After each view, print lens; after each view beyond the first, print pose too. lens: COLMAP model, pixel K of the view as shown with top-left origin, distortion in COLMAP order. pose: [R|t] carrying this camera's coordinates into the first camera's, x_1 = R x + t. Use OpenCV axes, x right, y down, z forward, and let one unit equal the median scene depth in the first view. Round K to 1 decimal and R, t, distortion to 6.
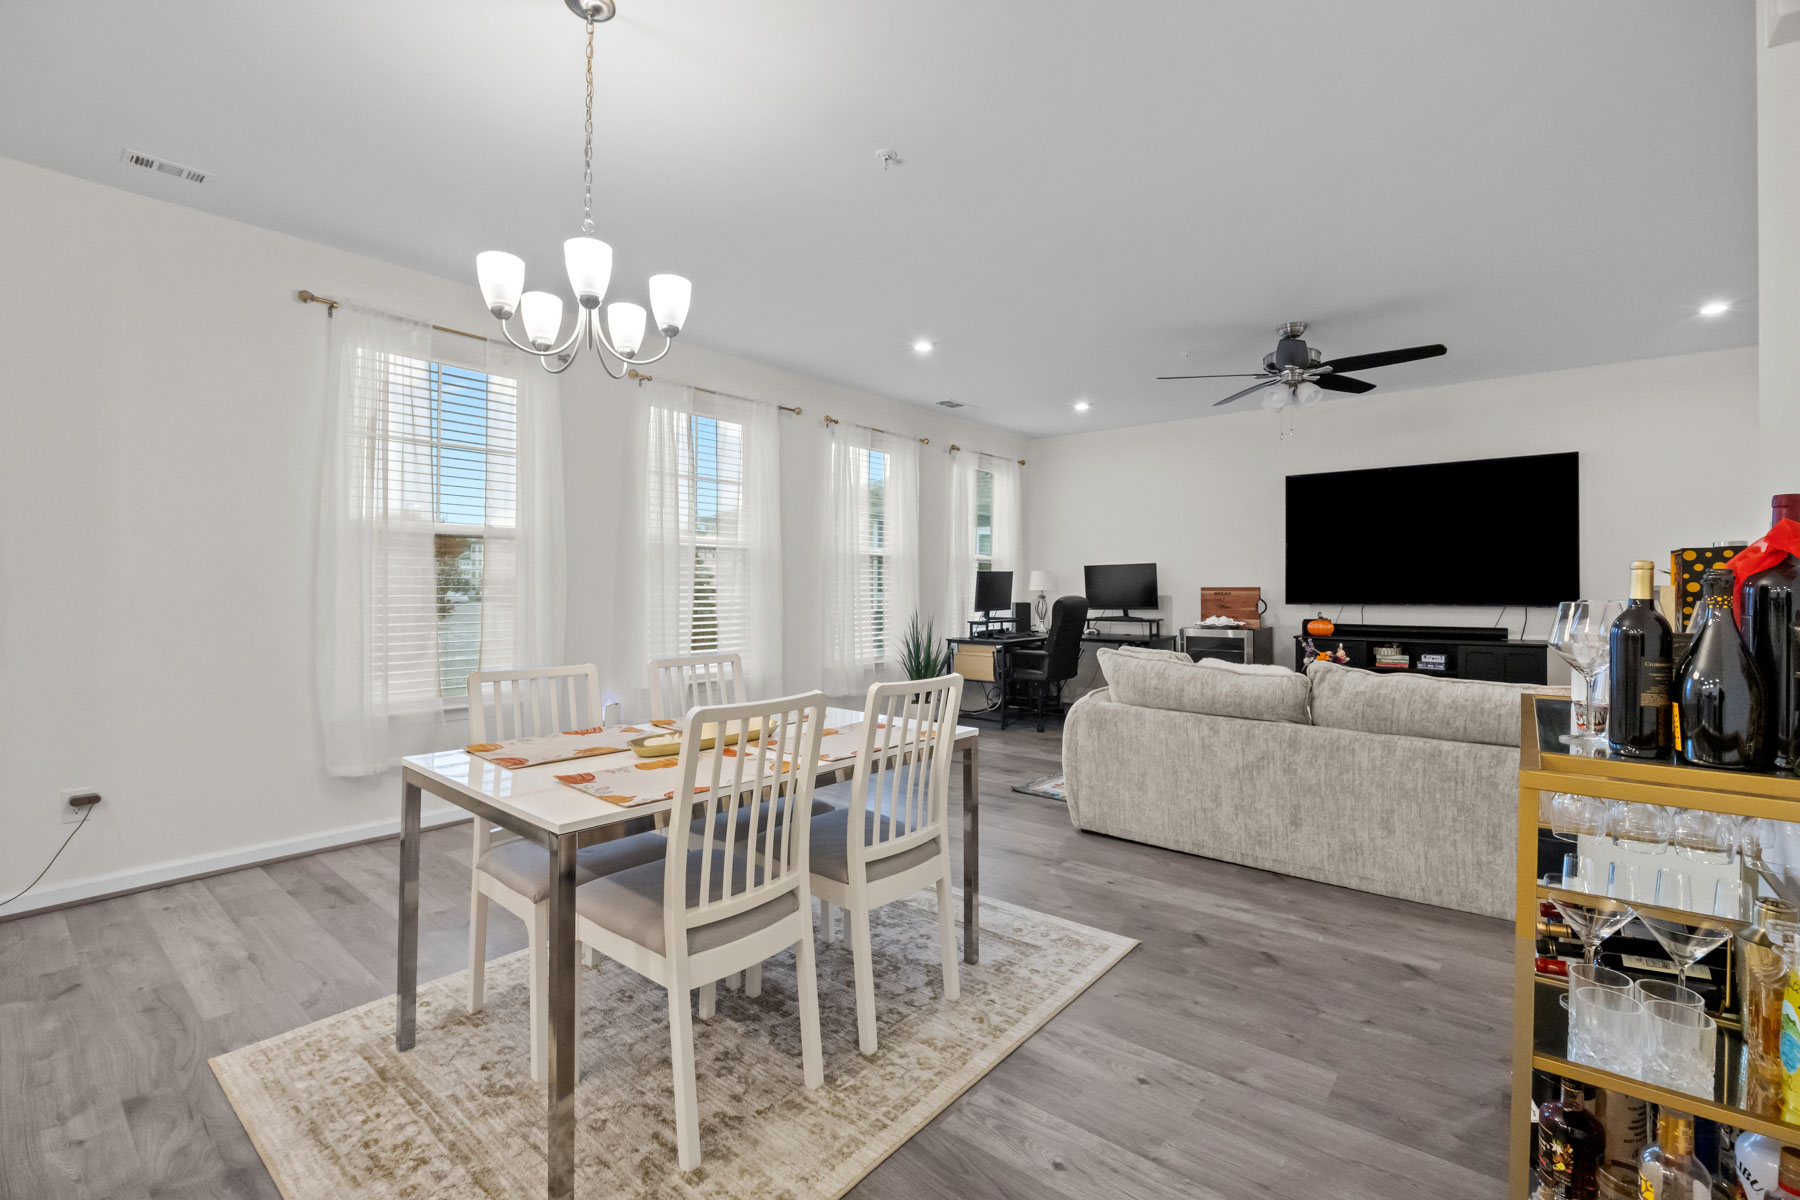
lens RADIAL K [[784.6, 0, 906.3], [0, 784.6, 588.1], [0, 0, 1]] dist [-0.011035, -0.000664]
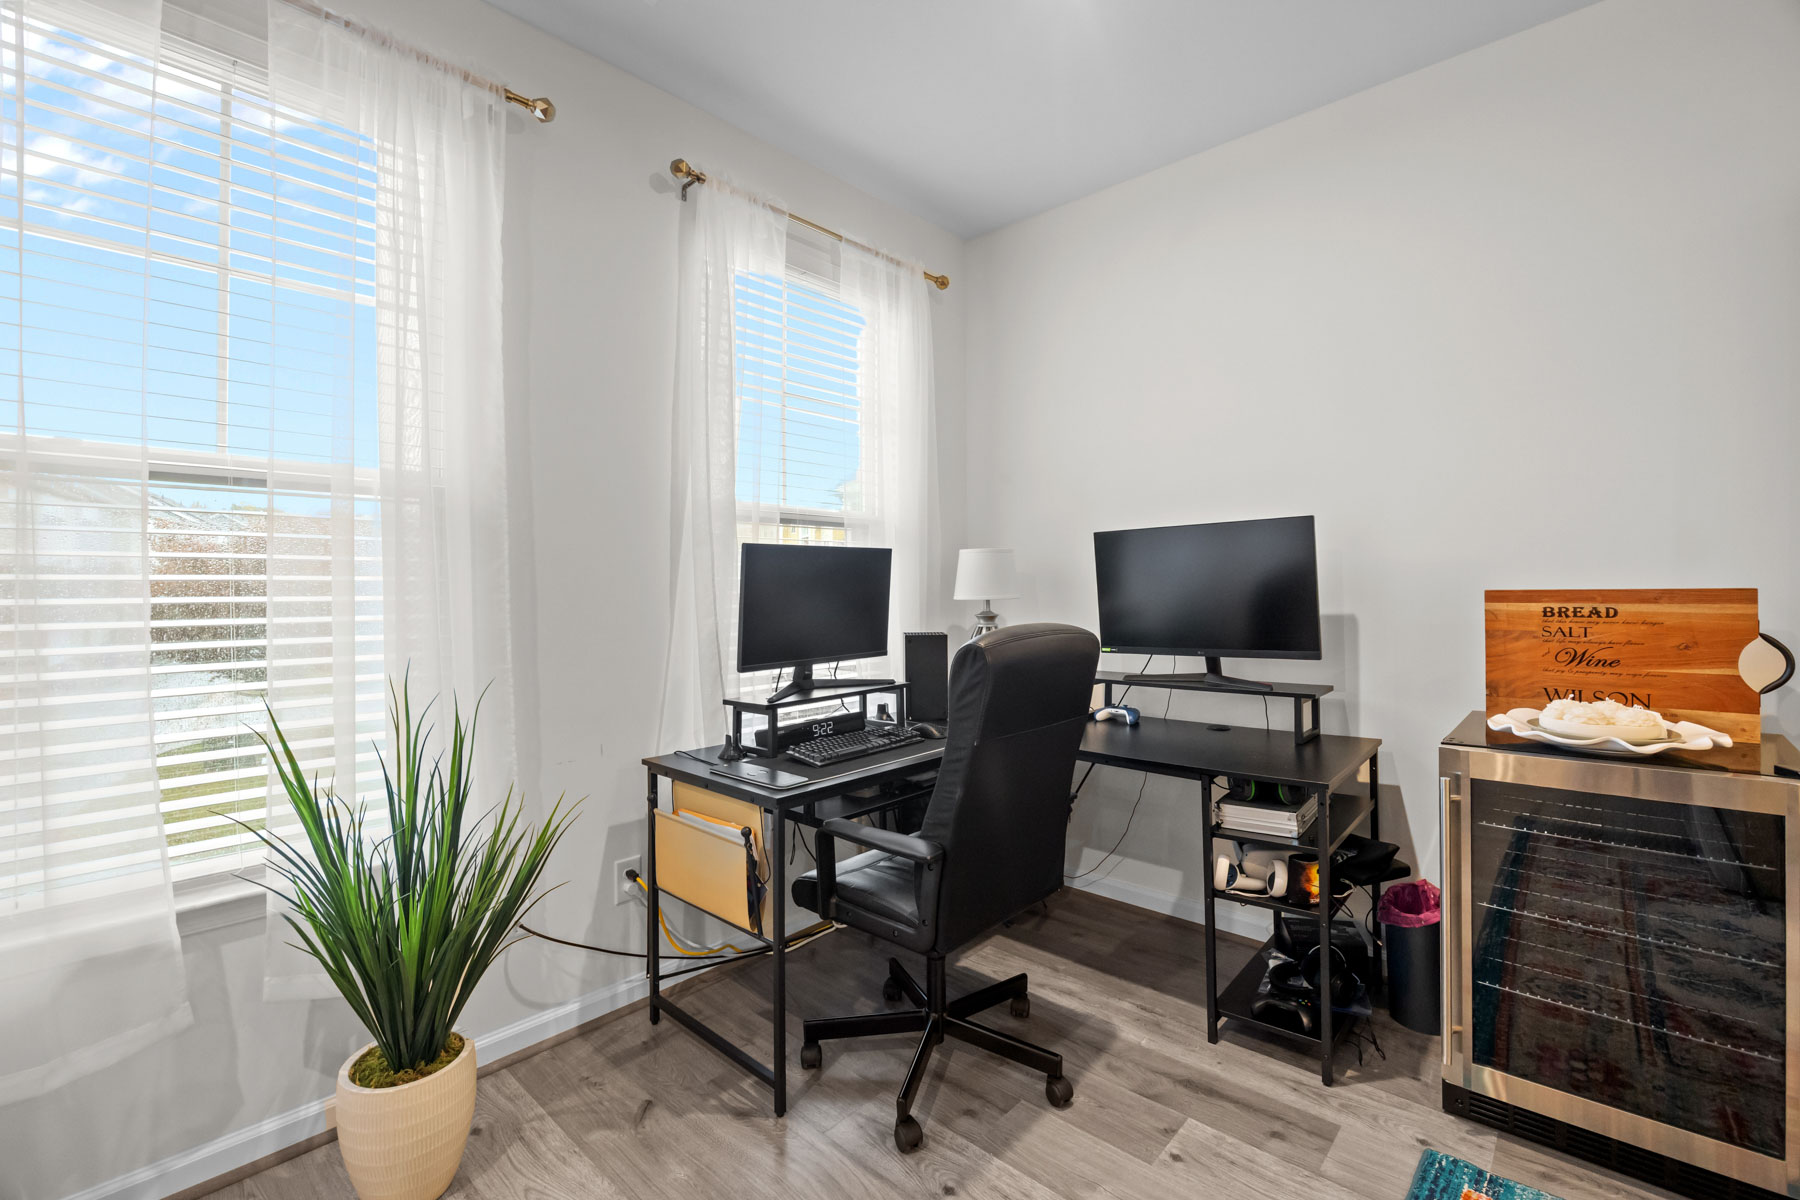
lens RADIAL K [[784.6, 0, 907.9], [0, 784.6, 585.7], [0, 0, 1]] dist [-0.011035, -0.000664]
pose [[0.999665, -0.003637, -0.025621, 0.202329], [0.003447, 0.999966, -0.007492, -0.002039], [0.025647, 0.007401, 0.999644, 0.855802]]
